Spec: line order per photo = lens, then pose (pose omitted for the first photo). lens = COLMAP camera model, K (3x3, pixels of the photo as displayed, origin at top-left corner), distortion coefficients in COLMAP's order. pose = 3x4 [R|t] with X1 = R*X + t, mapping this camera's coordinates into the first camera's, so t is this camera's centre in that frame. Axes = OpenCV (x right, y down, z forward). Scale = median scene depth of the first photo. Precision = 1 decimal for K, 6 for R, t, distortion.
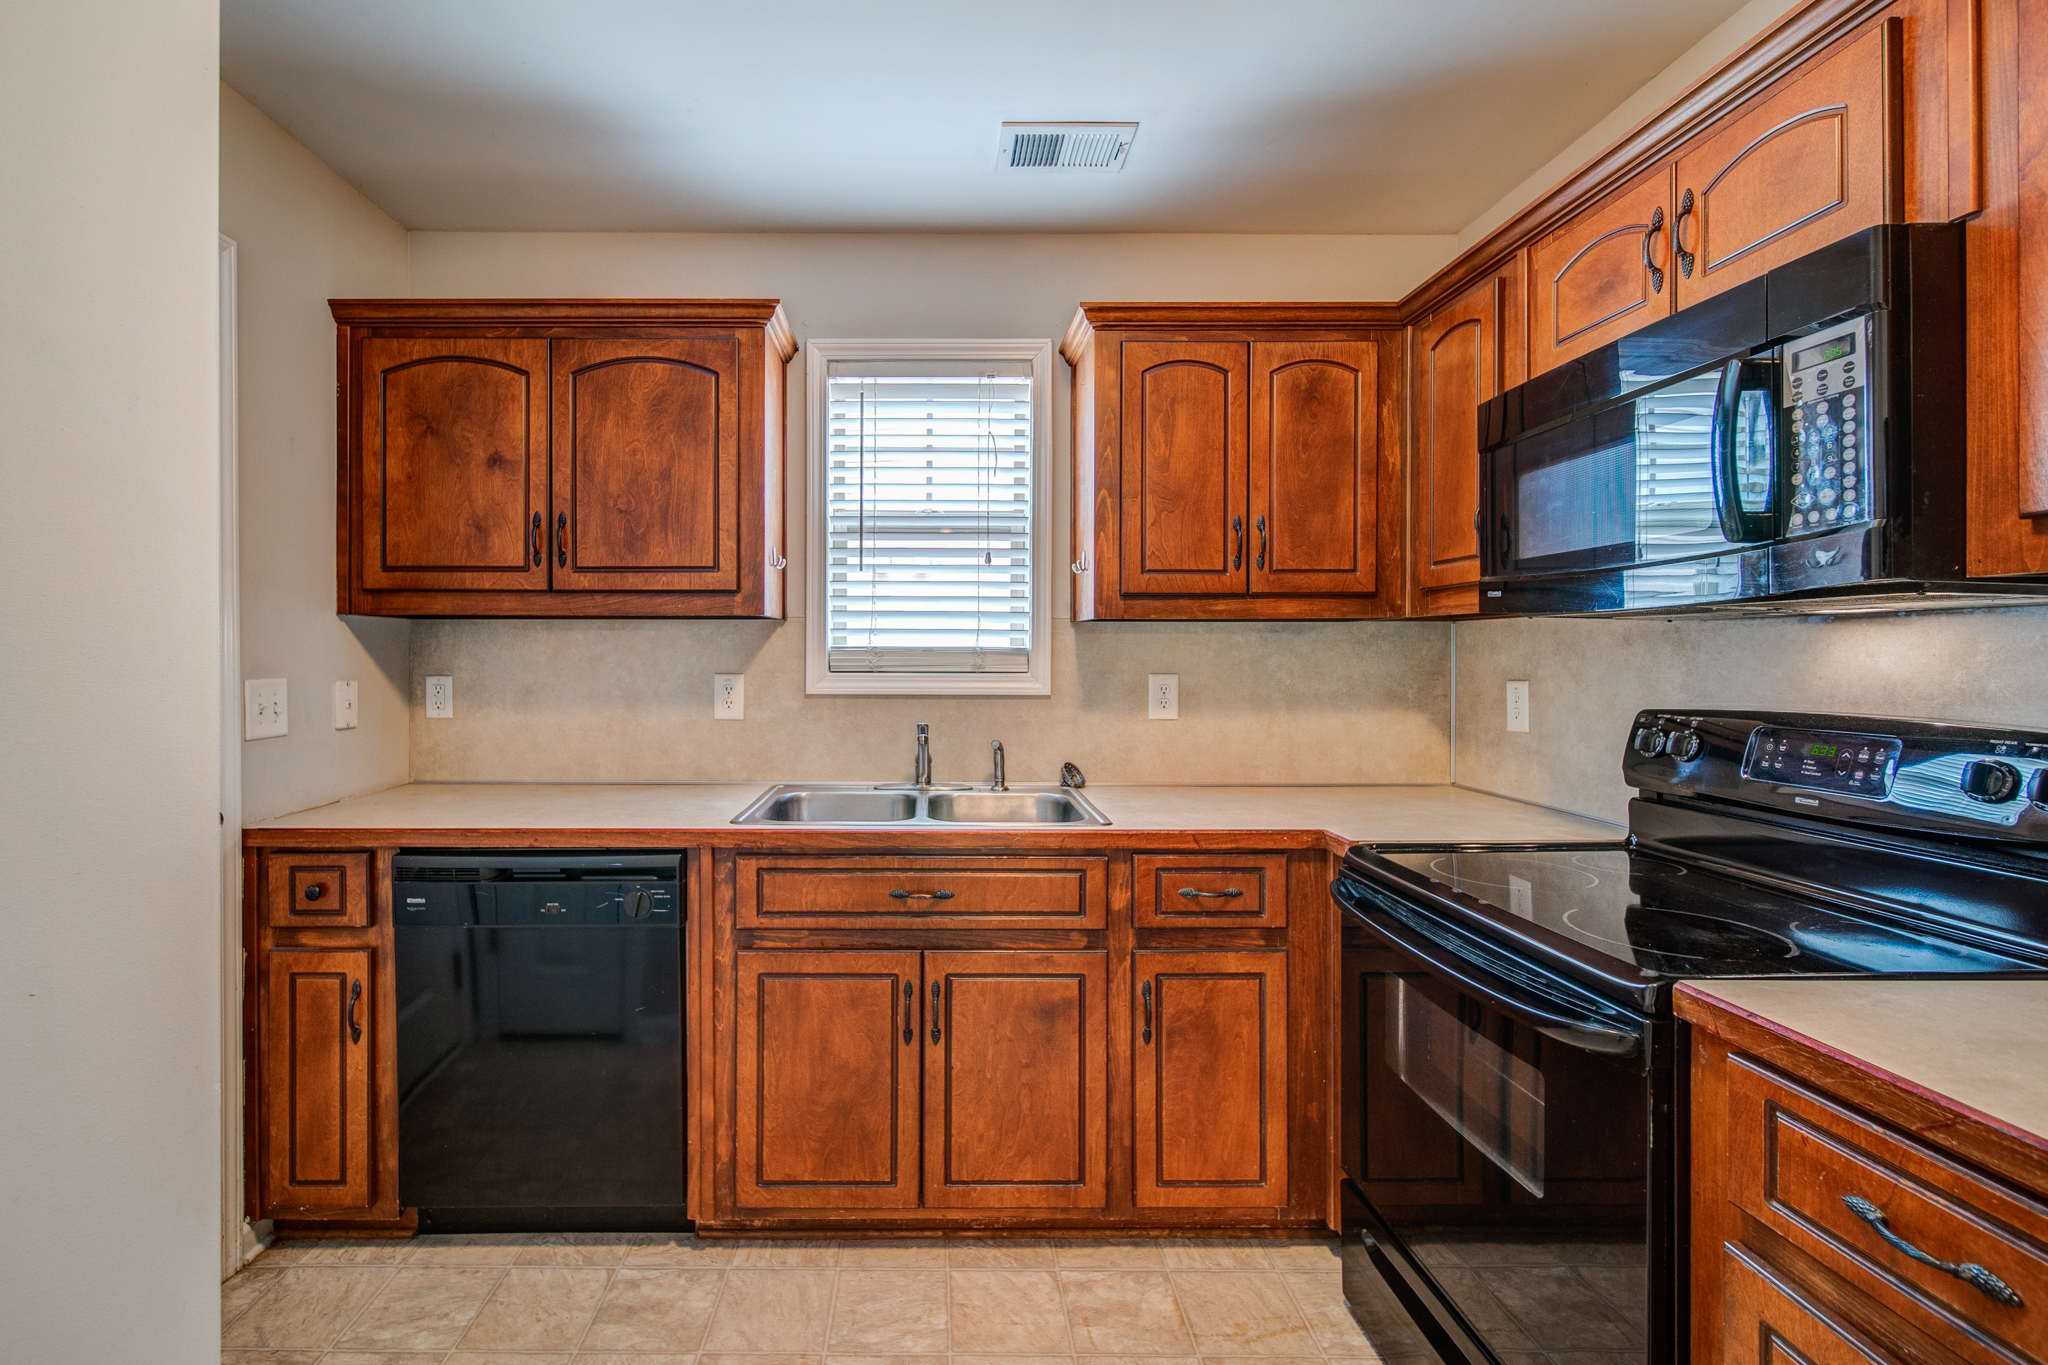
lens RADIAL K [[911.2, 0, 936.1], [0, 911.2, 645.2], [0, 0, 1]] dist [-0.000662, 0.000663]
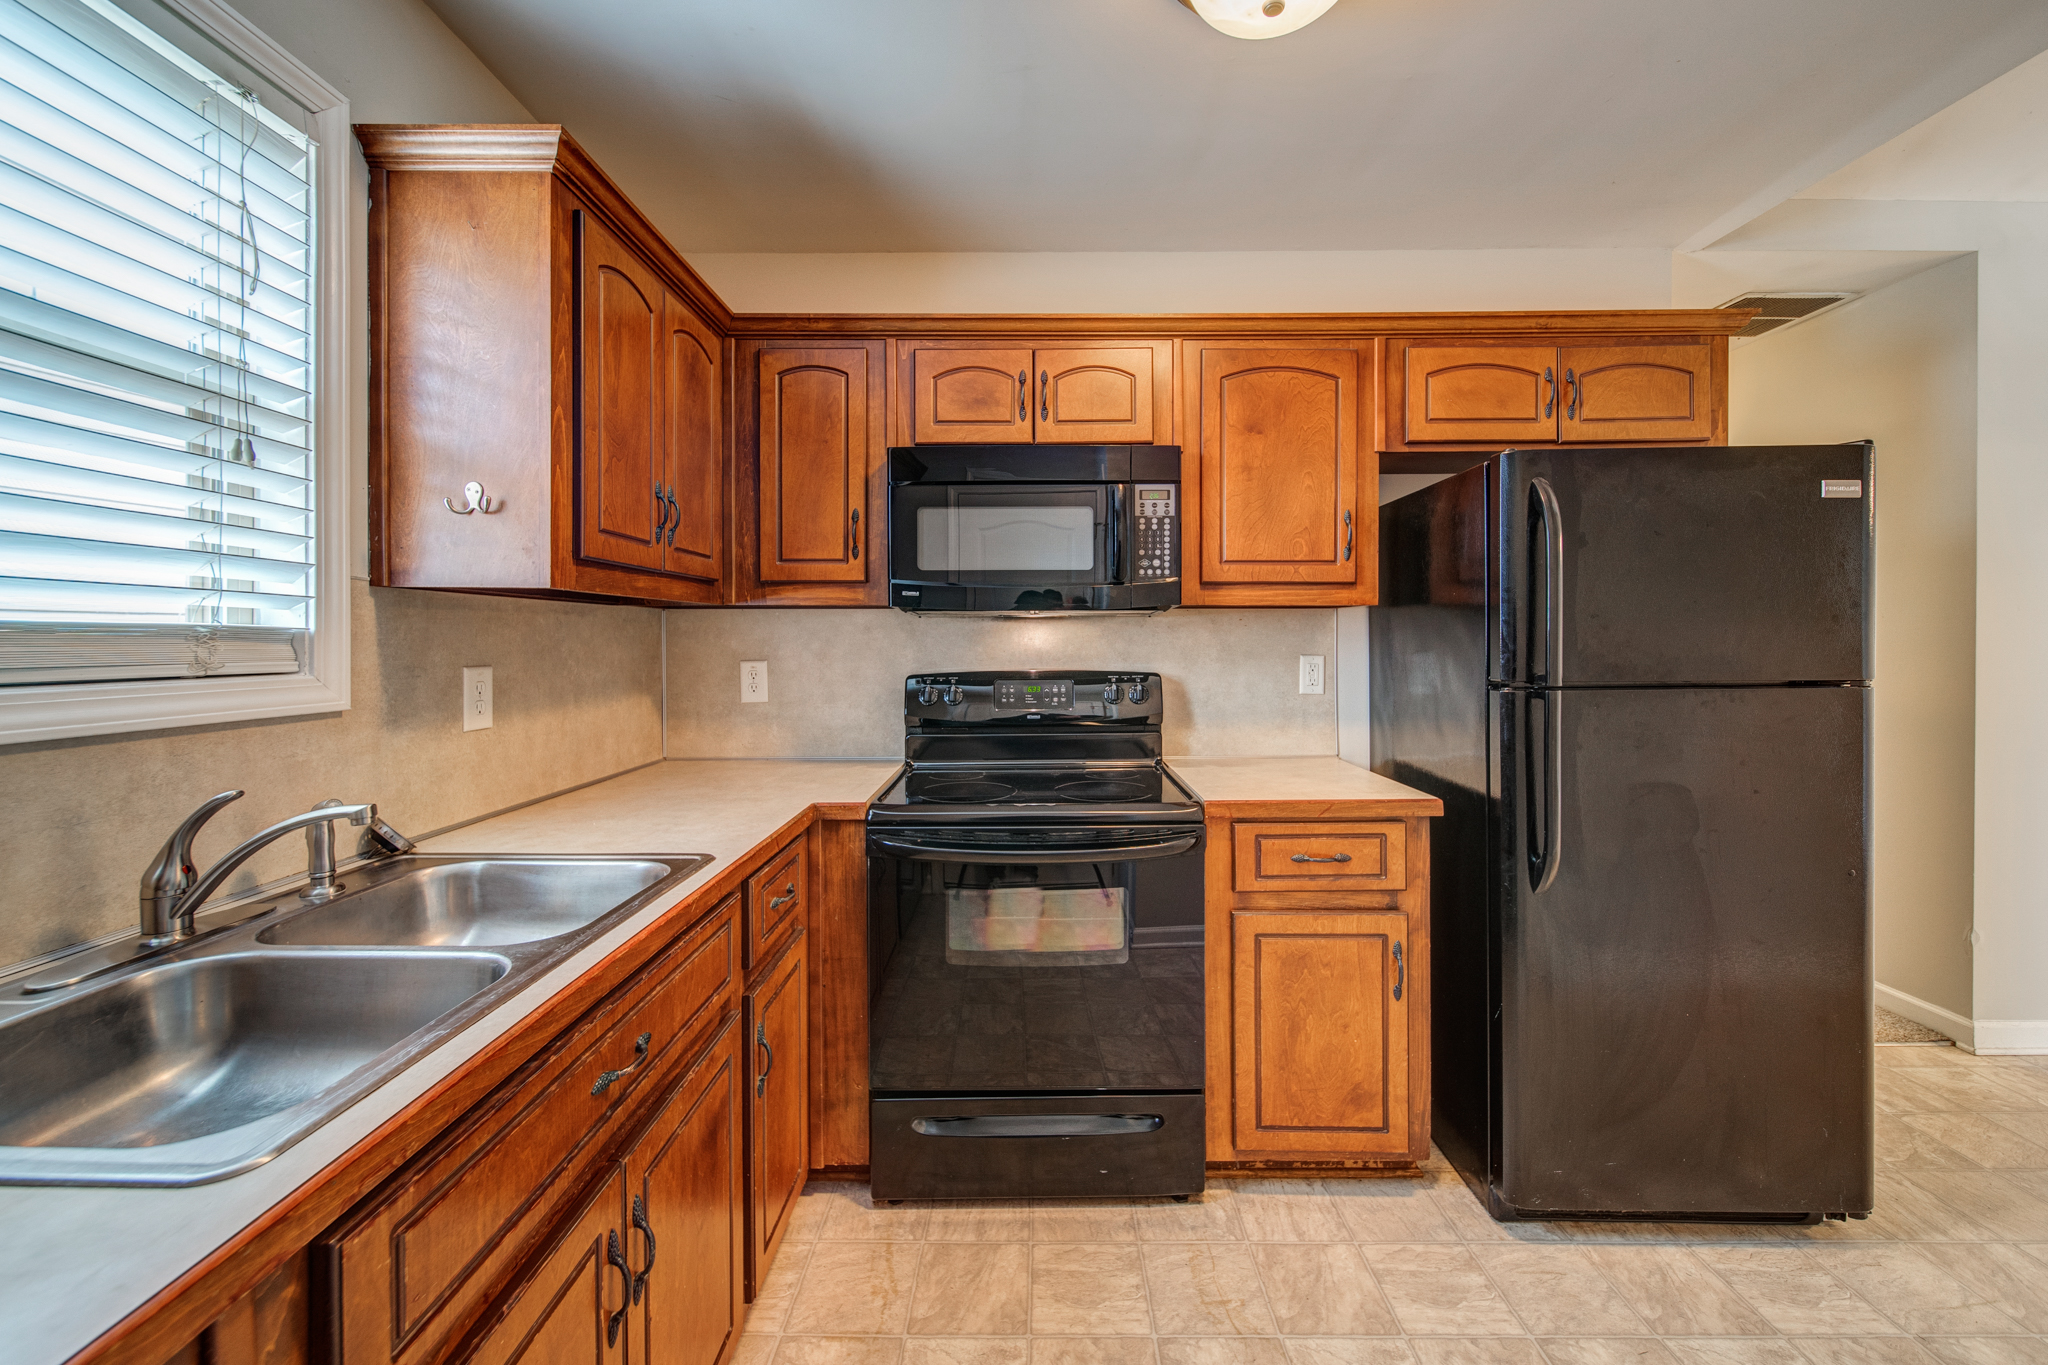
lens RADIAL K [[814.5, 0, 1026.4], [0, 814.5, 638.1], [0, 0, 1]] dist [0.000790, -0.000956]
pose [[0.000339, -0.000004, 1.000000, -0.462575], [-0.007411, 0.999973, 0.000007, 0.006568], [-0.999972, -0.007411, 0.000339, 0.659056]]
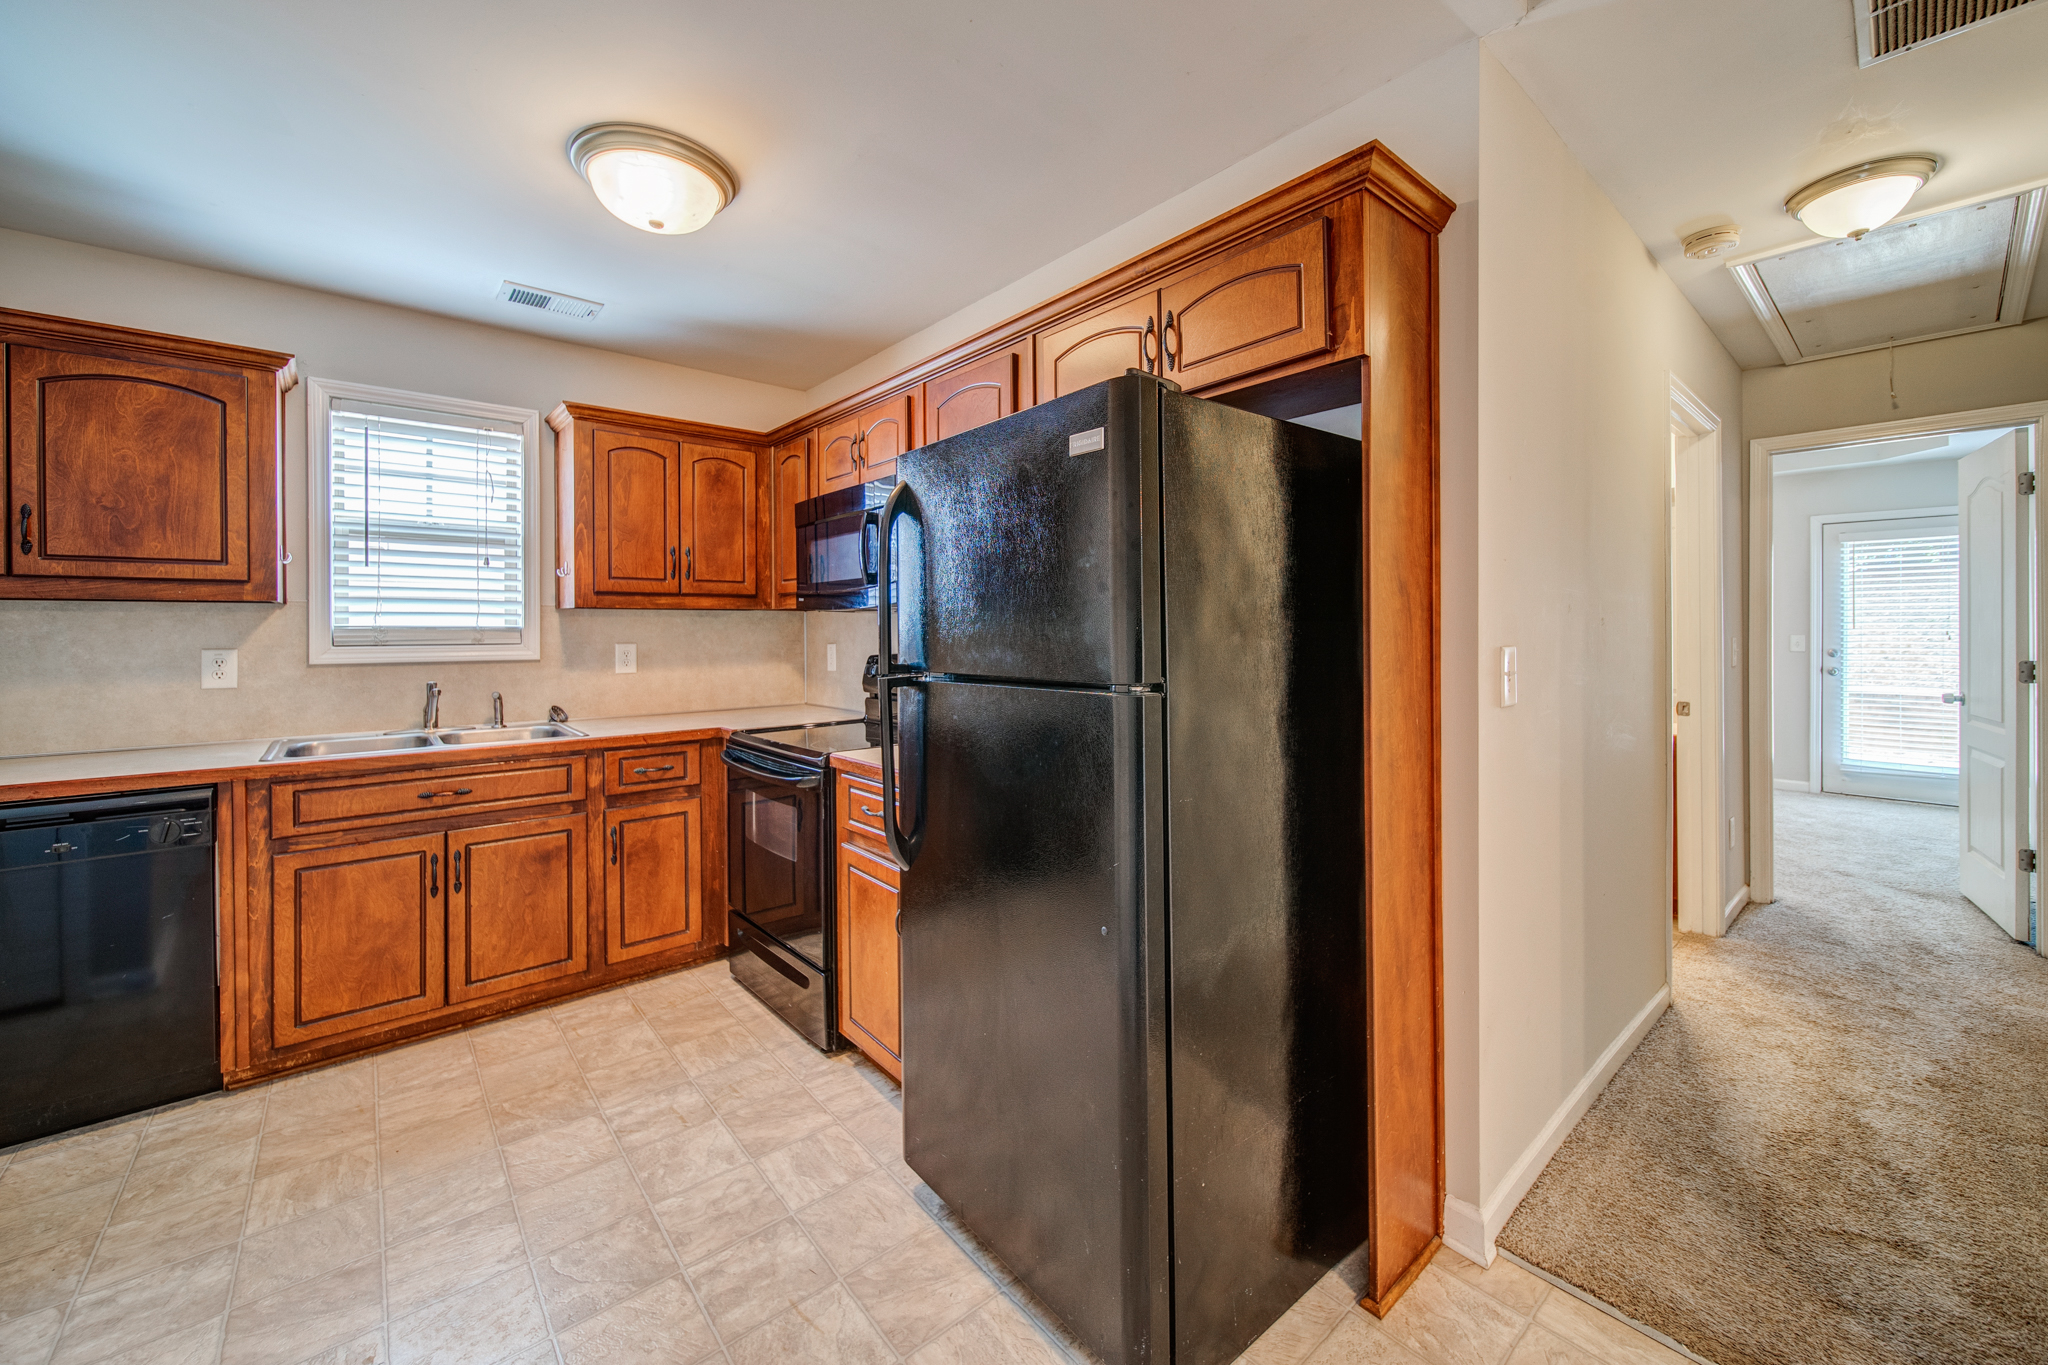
lens RADIAL K [[814.5, 0, 1040.8], [0, 814.5, 636.5], [0, 0, 1]] dist [0.000790, -0.000956]
pose [[0.763892, -0.009769, 0.645271, -0.116572], [-0.000359, 0.999879, 0.015562, -0.001985], [-0.645345, -0.012120, 0.763795, -0.573119]]
